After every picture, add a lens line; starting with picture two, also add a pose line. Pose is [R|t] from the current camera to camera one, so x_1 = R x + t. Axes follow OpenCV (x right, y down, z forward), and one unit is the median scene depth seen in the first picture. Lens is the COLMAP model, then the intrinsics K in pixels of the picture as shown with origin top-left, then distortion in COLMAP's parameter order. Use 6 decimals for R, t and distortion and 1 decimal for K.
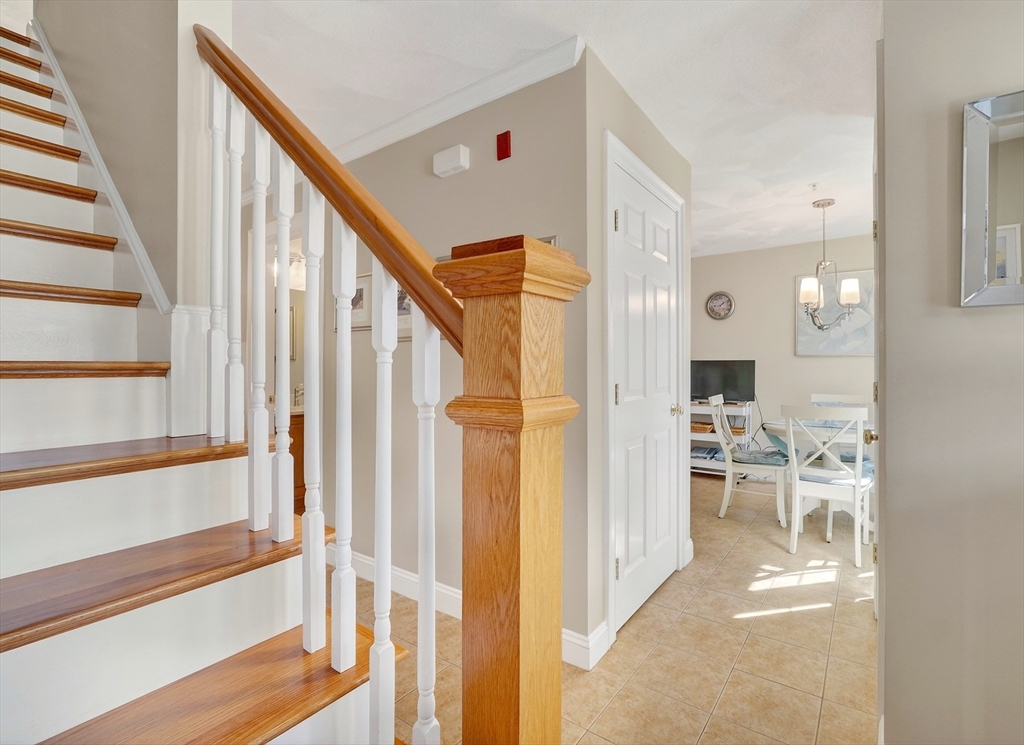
lens RADIAL K [[481.7, 0, 512.0], [0, 481.7, 372.5], [0, 0, 1]] dist [-0.000145, -0.000022]
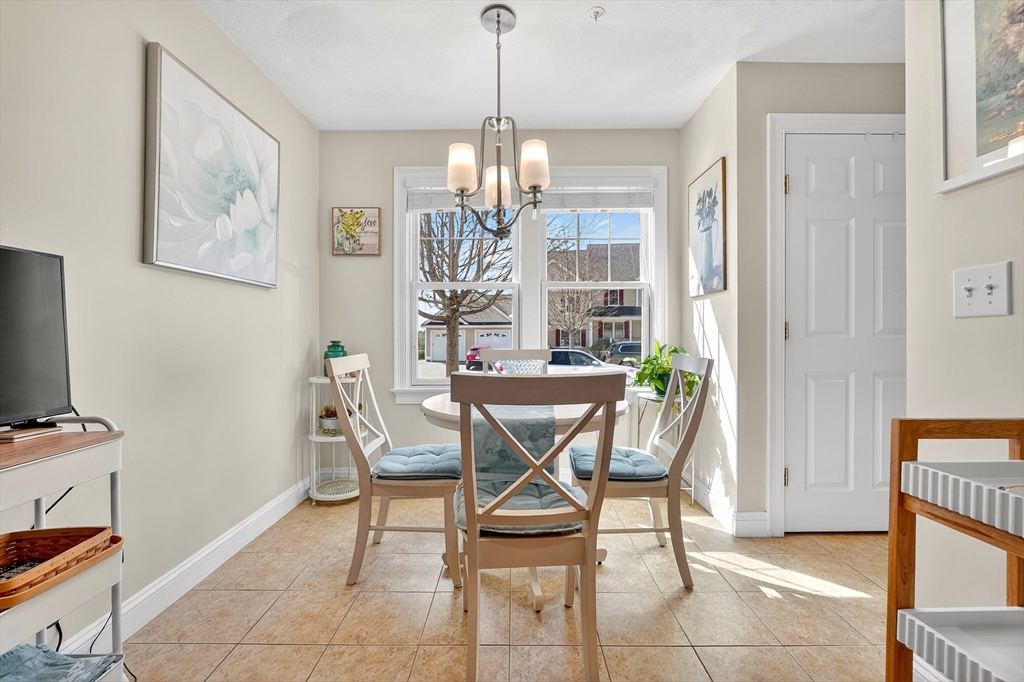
lens RADIAL K [[447.7, 0, 514.4], [0, 447.7, 344.6], [0, 0, 1]] dist [-0.007959, 0.001142]
pose [[-0.593498, -0.016196, 0.804672, 0.153220], [0.007281, 0.999649, 0.025491, 0.022815], [-0.804802, 0.020988, -0.593172, 1.025341]]
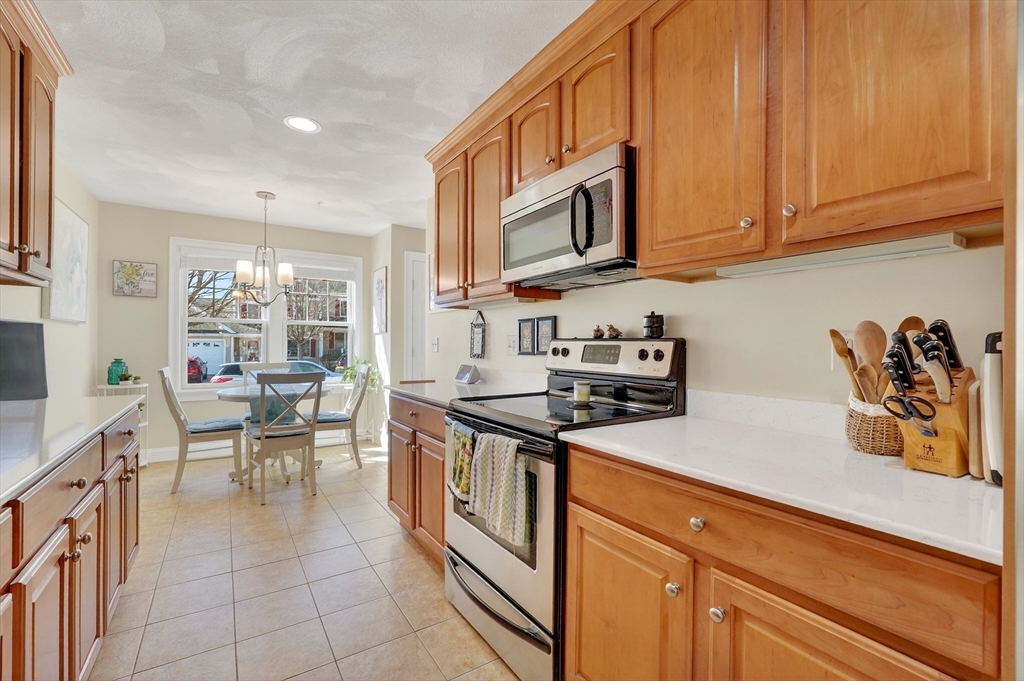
lens RADIAL K [[435.0, 0, 517.6], [0, 435.0, 342.1], [0, 0, 1]] dist [-0.028491, 0.000398]
pose [[-0.942467, -0.002794, 0.334286, -0.206066], [-0.003393, 0.999994, -0.001207, -0.002572], [-0.334281, -0.002271, -0.942471, 1.379569]]
